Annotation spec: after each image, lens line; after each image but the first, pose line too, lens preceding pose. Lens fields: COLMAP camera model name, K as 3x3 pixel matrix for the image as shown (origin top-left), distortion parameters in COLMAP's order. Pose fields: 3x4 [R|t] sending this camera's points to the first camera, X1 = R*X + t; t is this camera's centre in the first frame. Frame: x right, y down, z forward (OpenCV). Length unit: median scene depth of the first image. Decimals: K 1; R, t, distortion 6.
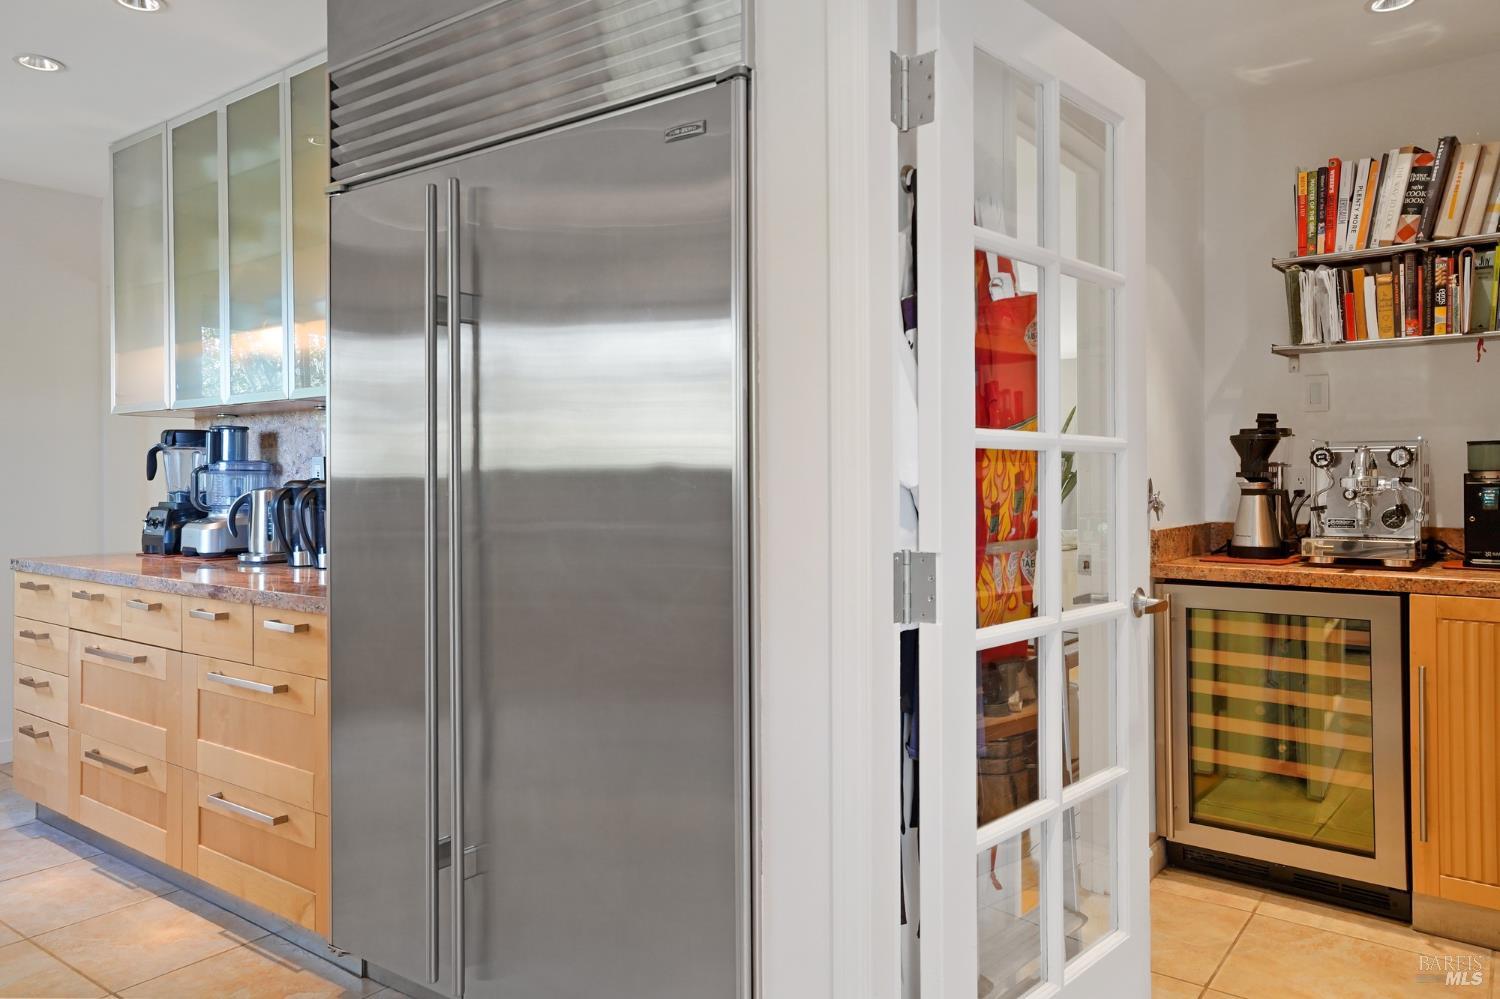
lens RADIAL K [[1044.7, 0, 749.8], [0, 1044.7, 484.6], [0, 0, 1]] dist [0.024667, 0.014959]
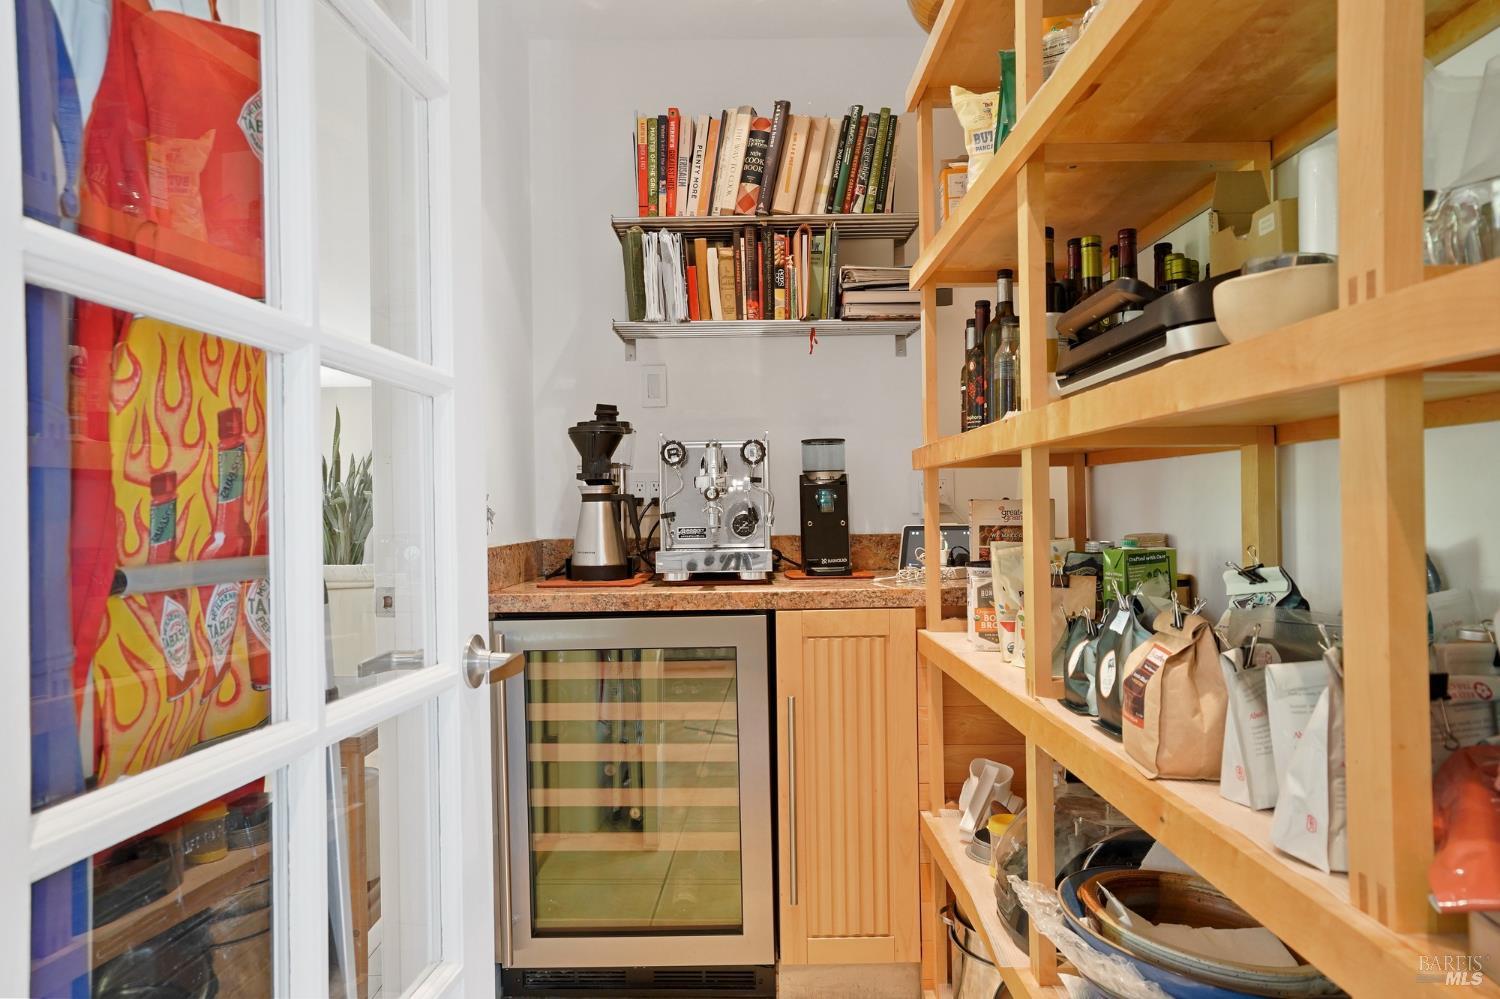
lens RADIAL K [[989.9, 0, 751.5], [0, 989.9, 499.2], [0, 0, 1]] dist [-0.025628, 0.002154]
pose [[0.792312, -0.001652, 0.610114, 0.117916], [0.017461, 0.999648, -0.019970, 0.027109], [-0.609866, 0.026475, 0.792062, 0.348892]]
